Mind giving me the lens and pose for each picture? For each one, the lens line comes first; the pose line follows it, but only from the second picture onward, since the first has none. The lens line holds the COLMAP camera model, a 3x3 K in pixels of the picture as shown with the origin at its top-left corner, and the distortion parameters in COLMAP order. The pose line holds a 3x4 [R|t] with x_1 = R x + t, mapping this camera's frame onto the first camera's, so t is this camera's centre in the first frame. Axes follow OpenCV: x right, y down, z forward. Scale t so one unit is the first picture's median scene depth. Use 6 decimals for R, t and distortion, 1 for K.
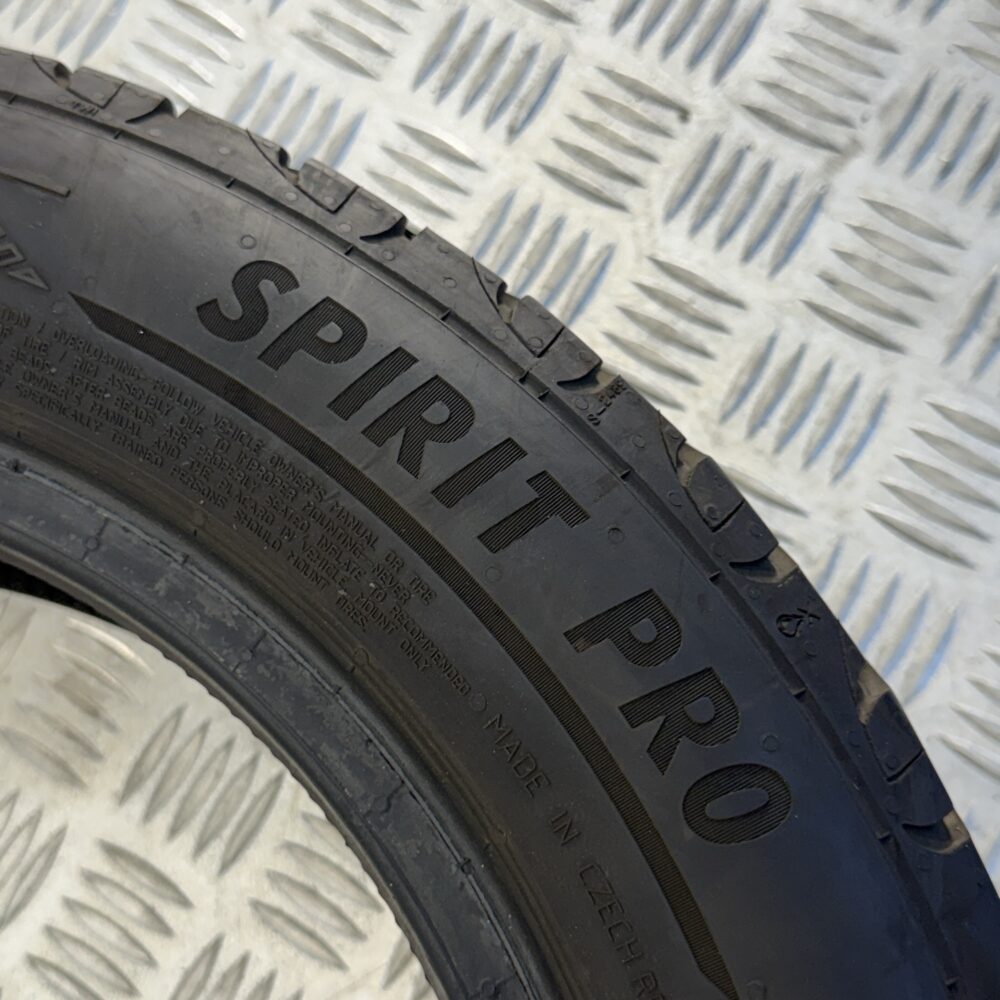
lens RADIAL K [[1483.4, 0, 500.0], [0, 1483.4, 500.0], [0, 0, 1]] dist [0.048478, 0.050416]
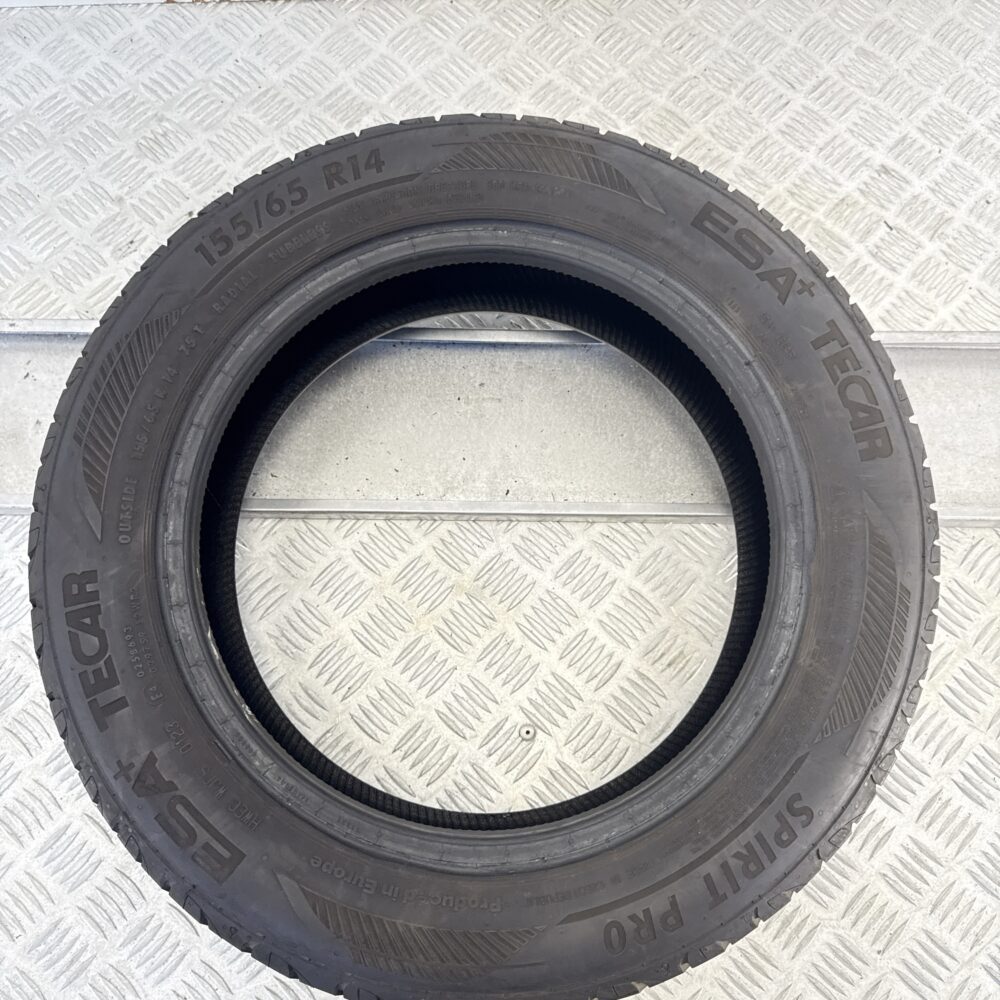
lens RADIAL K [[877.1, 0, 500.0], [0, 877.1, 500.0], [0, 0, 1]] dist [0.006740, -0.080506]
pose [[-0.193065, 0.966503, -0.169108, -0.337645], [-0.944194, -0.136128, 0.299944, -0.004342], [0.266876, 0.217580, 0.938848, -0.922026]]
